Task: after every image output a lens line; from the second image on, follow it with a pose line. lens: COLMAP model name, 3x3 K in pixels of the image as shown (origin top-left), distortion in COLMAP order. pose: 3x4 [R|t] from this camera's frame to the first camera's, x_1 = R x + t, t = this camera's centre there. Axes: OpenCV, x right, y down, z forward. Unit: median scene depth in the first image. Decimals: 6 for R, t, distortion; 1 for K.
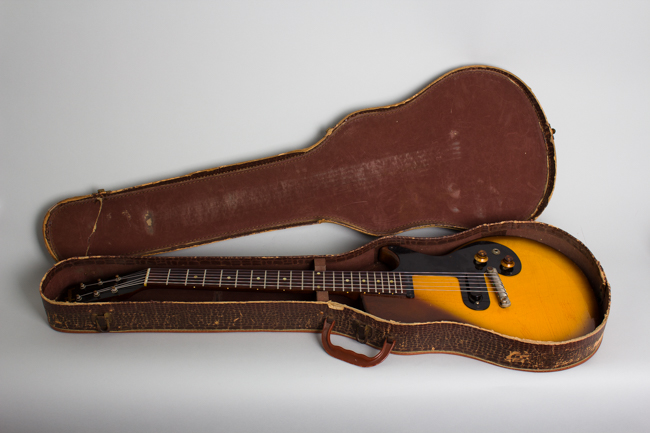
lens RADIAL K [[832.7, 0, 325.0], [0, 832.7, 216.5], [0, 0, 1]] dist [-0.080963, 0.039180]
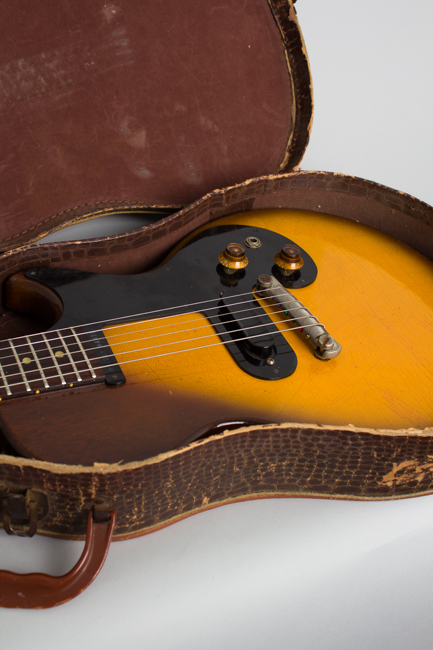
lens RADIAL K [[832.7, 0, 216.5], [0, 832.7, 325.0], [0, 0, 1]] dist [-0.080963, 0.039180]
pose [[0.910314, -0.200346, 0.362202, 0.007262], [0.166110, 0.978323, 0.123661, 0.025751], [-0.379125, -0.052405, 0.923860, 0.561363]]
